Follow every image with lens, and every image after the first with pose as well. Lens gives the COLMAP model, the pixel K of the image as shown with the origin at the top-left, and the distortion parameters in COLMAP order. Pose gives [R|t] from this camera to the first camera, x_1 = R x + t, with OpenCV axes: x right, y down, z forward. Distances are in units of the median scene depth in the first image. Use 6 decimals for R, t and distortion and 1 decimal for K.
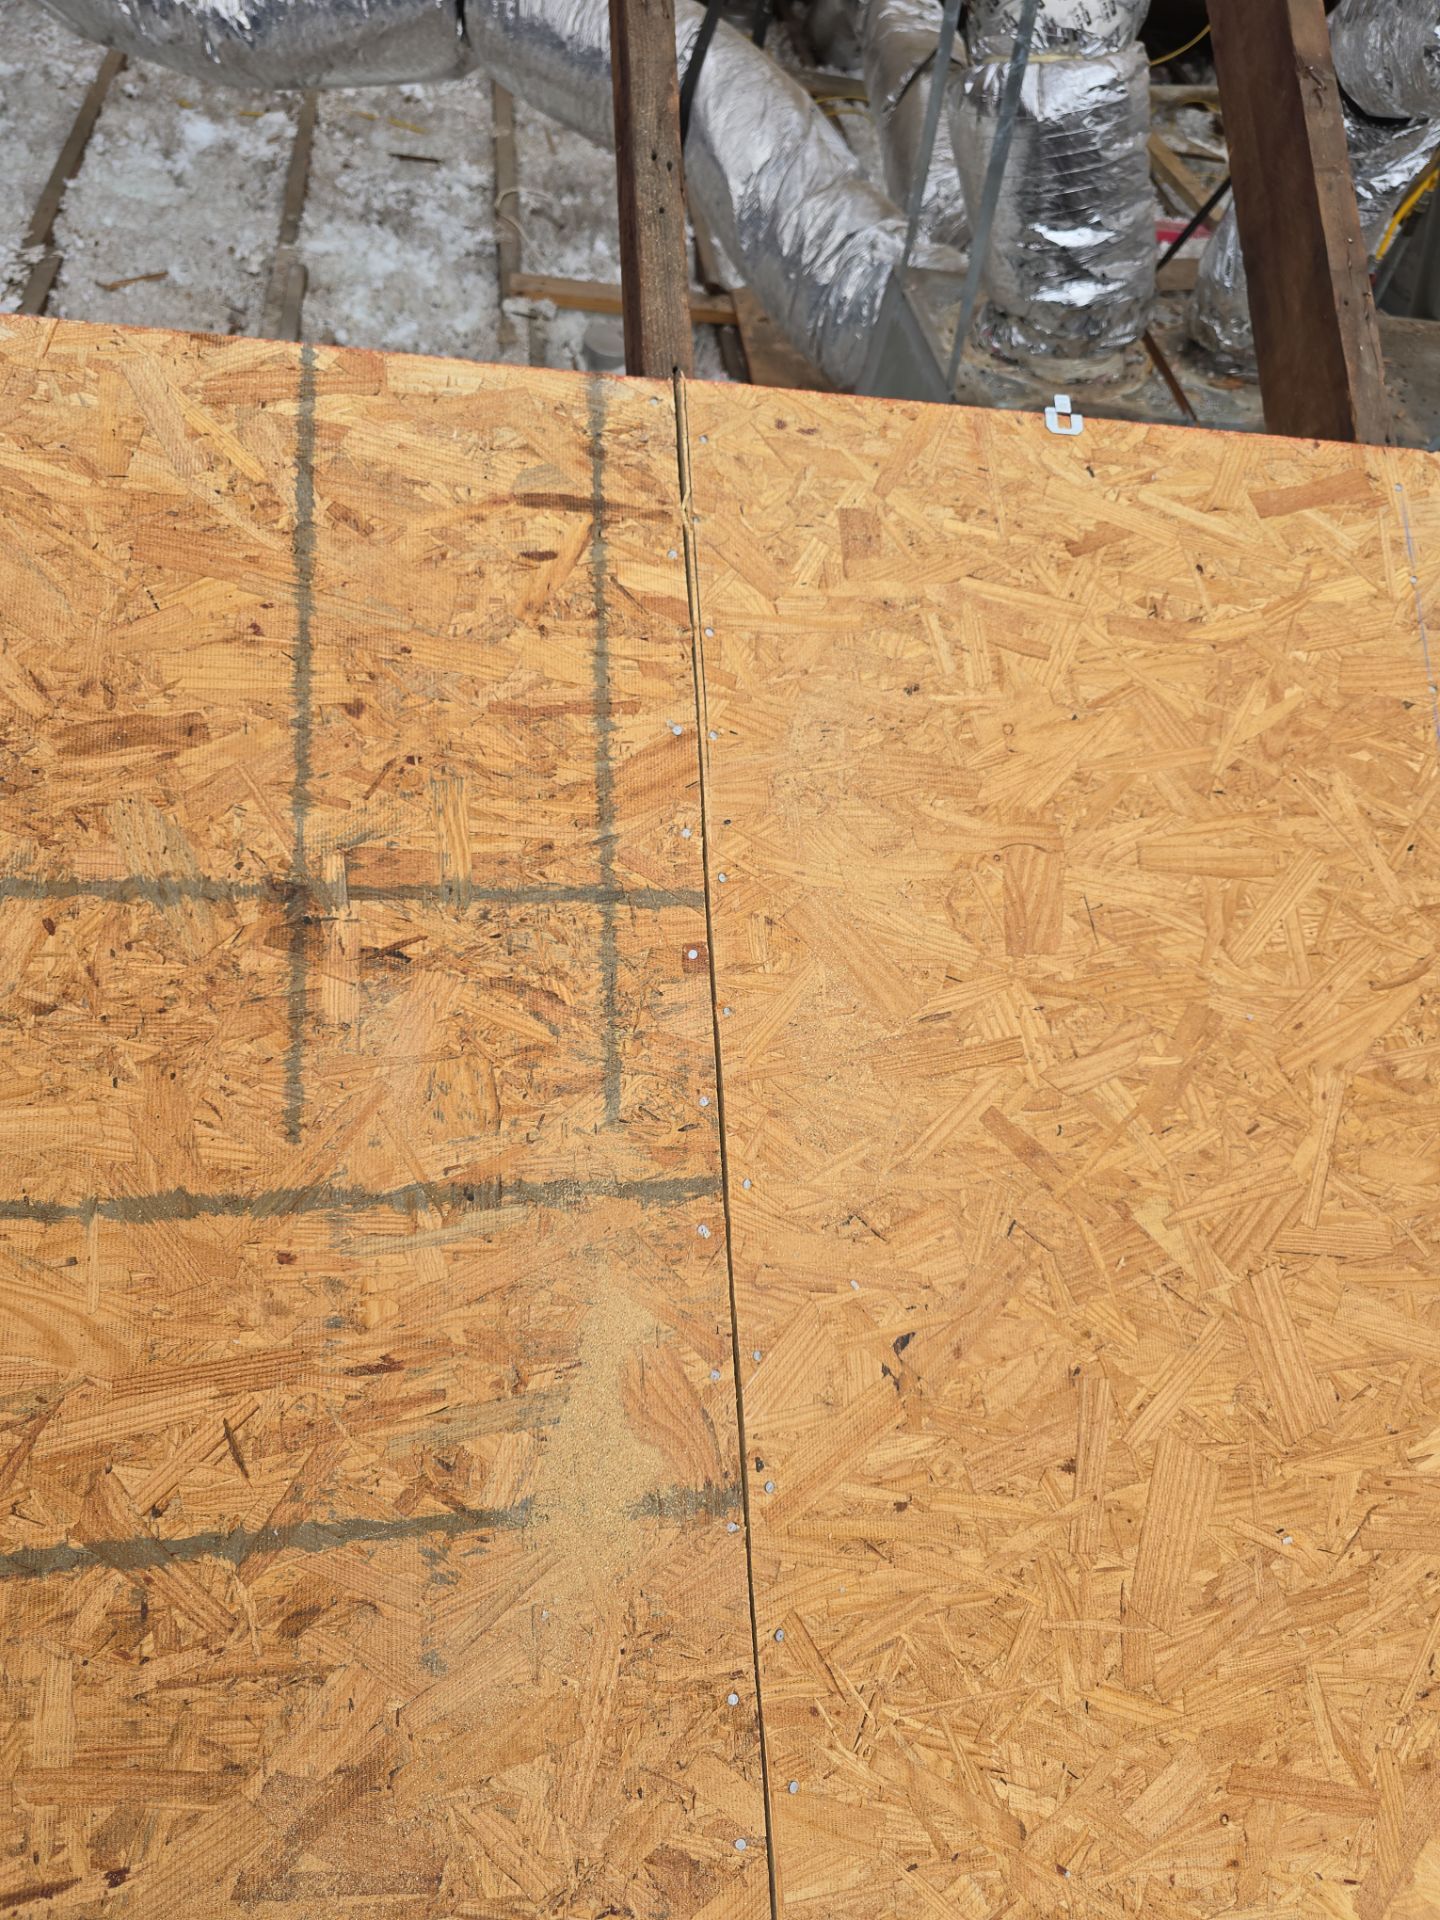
lens RADIAL K [[1268.5, 0, 683.9], [0, 1268.5, 963.8], [0, 0, 1]] dist [0.053772, -0.051109]
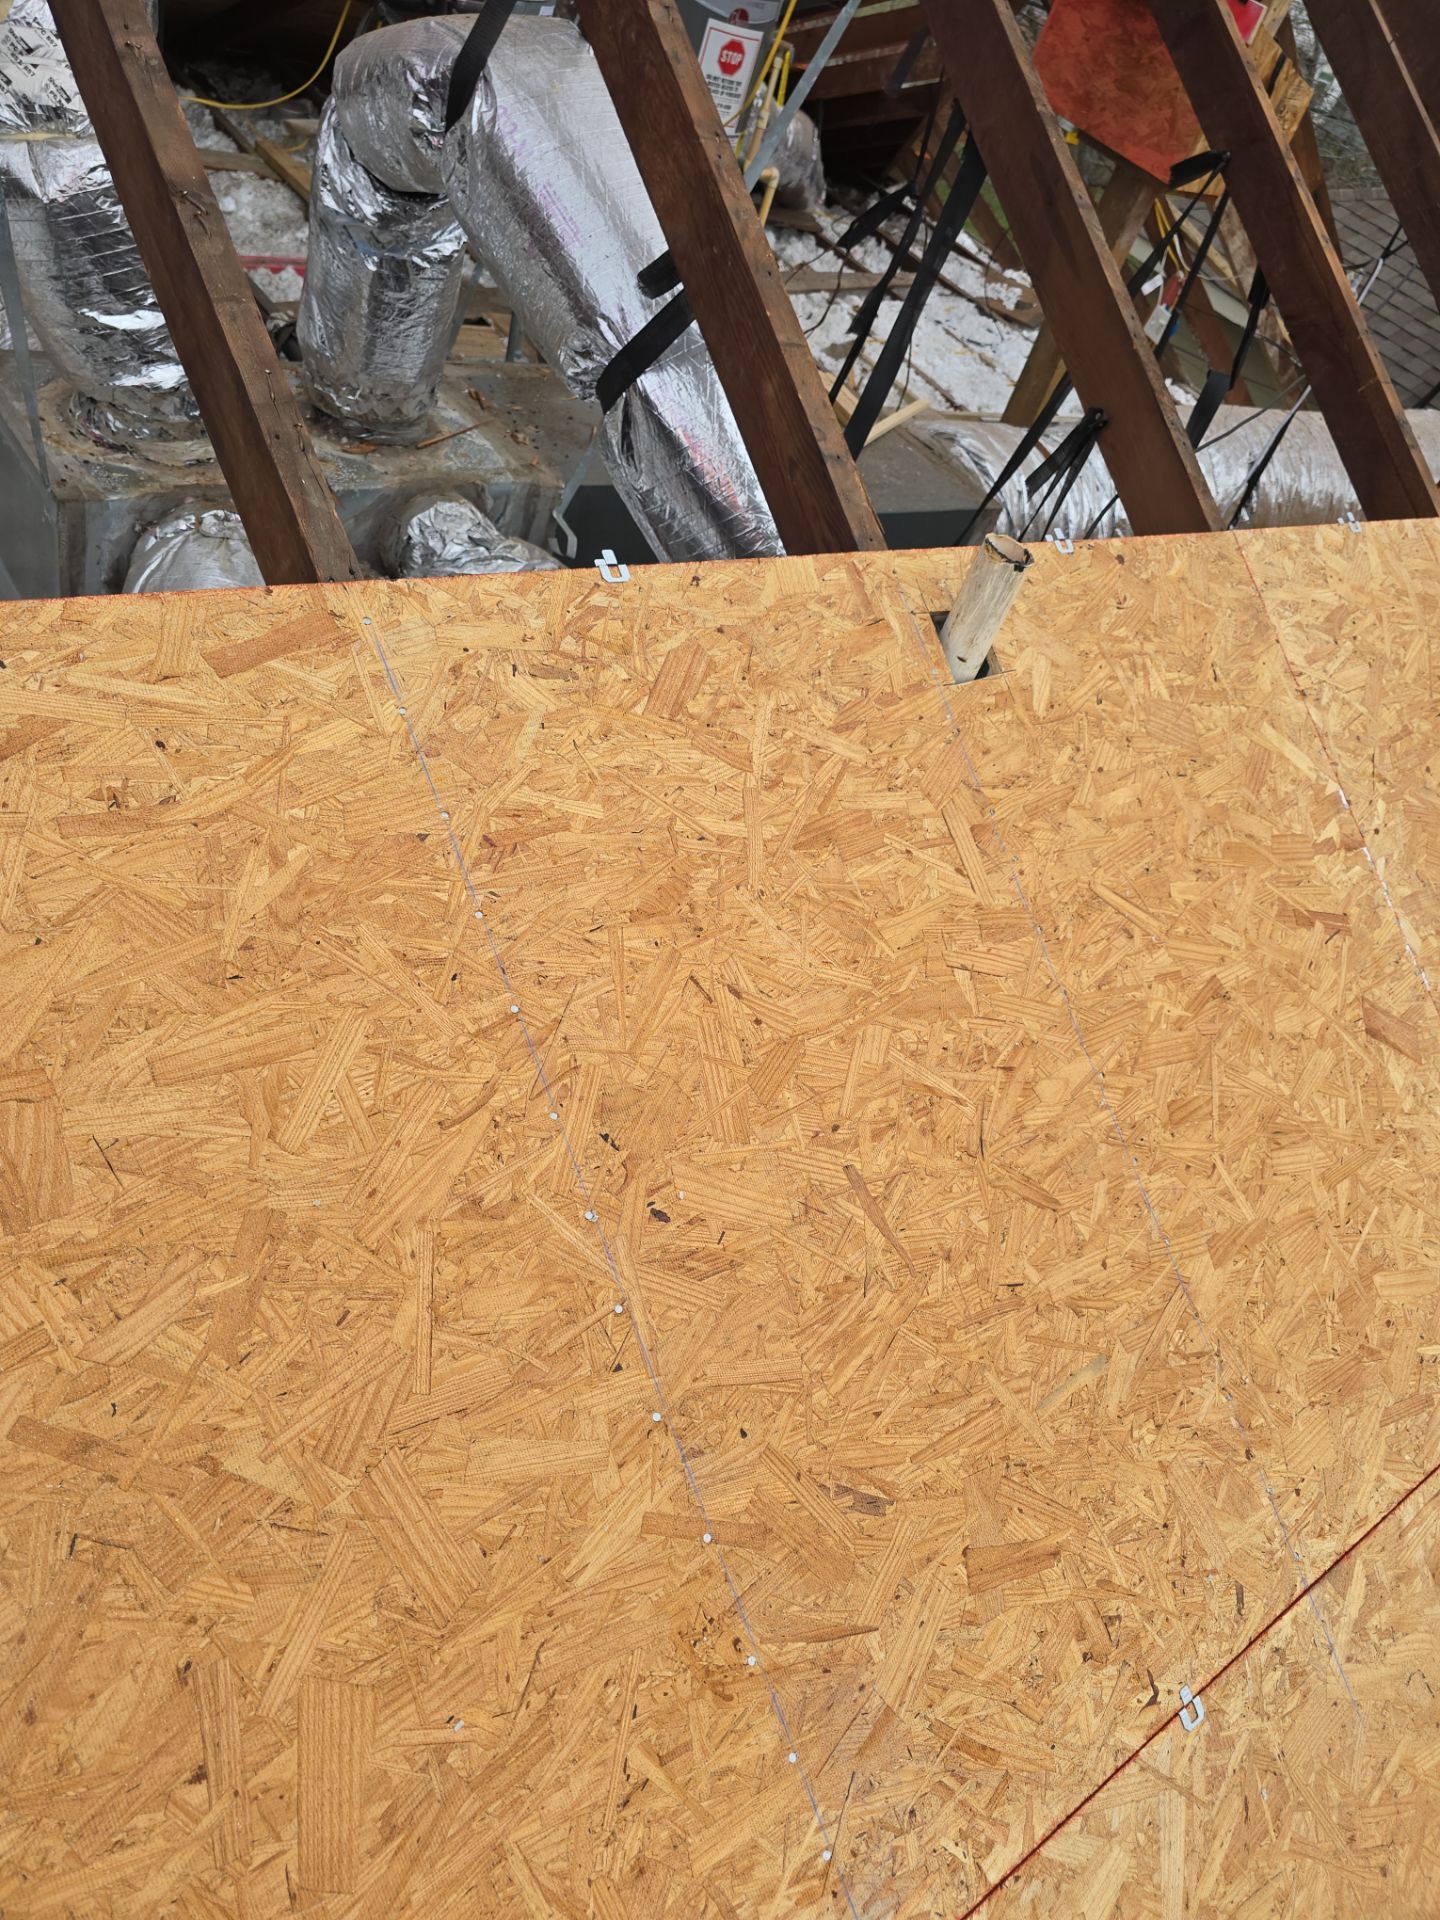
lens RADIAL K [[1268.5, 0, 704.1], [0, 1268.5, 950.2], [0, 0, 1]] dist [0.053772, -0.051109]
pose [[0.887177, -0.247301, 0.389563, 0.362628], [0.248776, 0.967392, 0.047564, -0.111910], [-0.388623, 0.054716, 0.919771, -0.005660]]
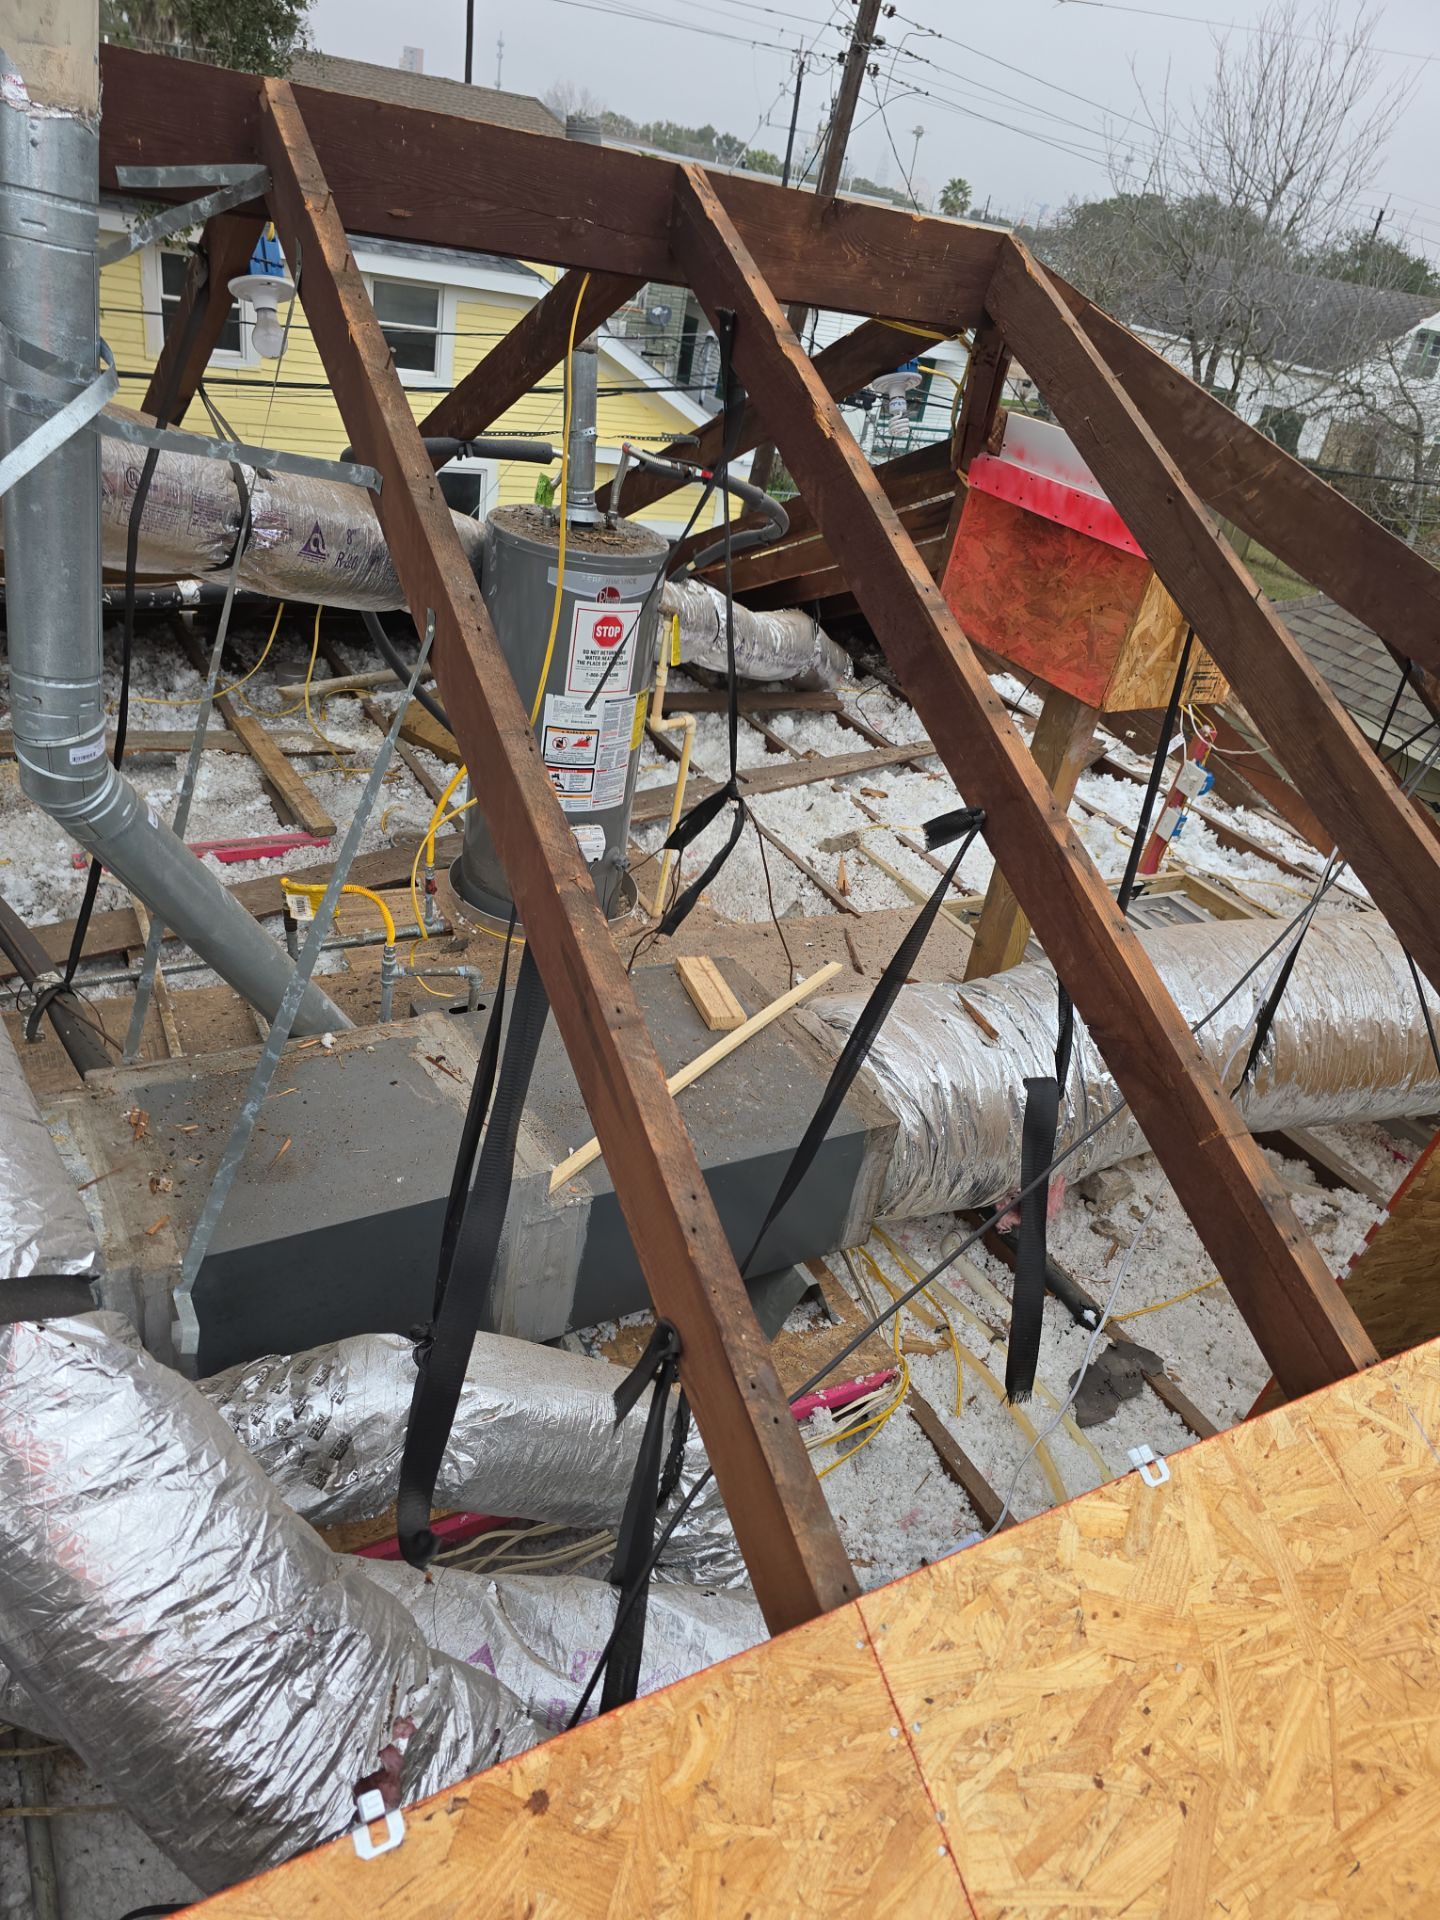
lens RADIAL K [[1268.5, 0, 725.2], [0, 1268.5, 966.7], [0, 0, 1]] dist [0.053772, -0.051109]
pose [[0.924439, -0.208415, 0.319335, 1.416104], [0.291963, 0.925529, -0.241151, -0.591464], [-0.245294, 0.316164, 0.916445, 0.252244]]
